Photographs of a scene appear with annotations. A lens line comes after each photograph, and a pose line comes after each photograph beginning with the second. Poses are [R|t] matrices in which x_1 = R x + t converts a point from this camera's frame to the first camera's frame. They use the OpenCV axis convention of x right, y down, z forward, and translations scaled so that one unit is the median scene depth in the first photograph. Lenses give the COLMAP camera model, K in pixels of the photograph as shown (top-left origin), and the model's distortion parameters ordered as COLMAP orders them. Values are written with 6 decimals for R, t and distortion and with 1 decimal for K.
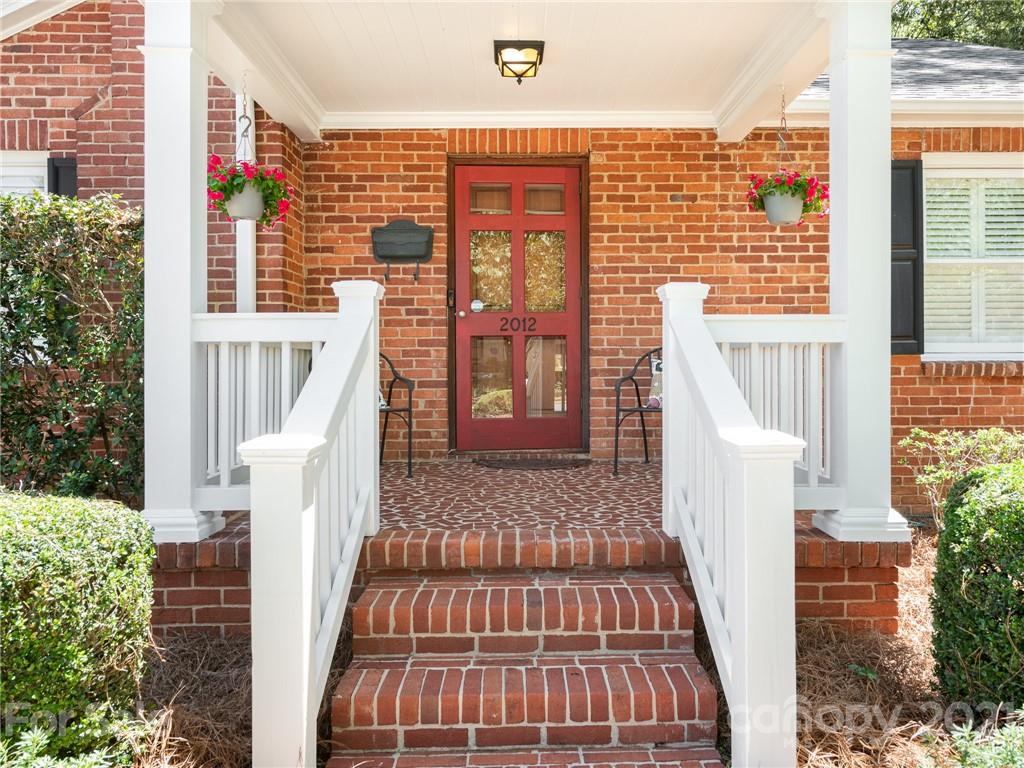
lens RADIAL K [[691.2, 0, 517.3], [0, 691.2, 381.2], [0, 0, 1]] dist [0.003127, 0.000596]
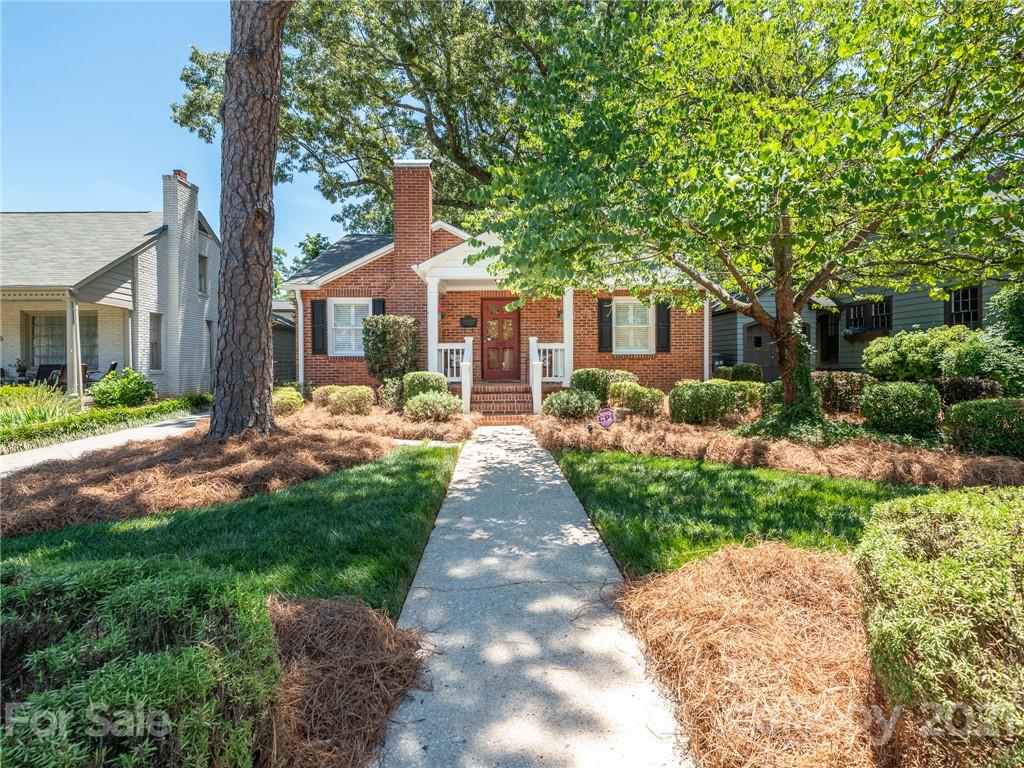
lens RADIAL K [[451.7, 0, 512.0], [0, 451.7, 384.0], [0, 0, 1]] dist [0.001005, 0.000089]
pose [[0.999690, -0.004697, 0.024445, 0.002195], [0.004353, 0.999891, 0.014129, 0.092519], [-0.024509, -0.014018, 0.999601, -1.381097]]
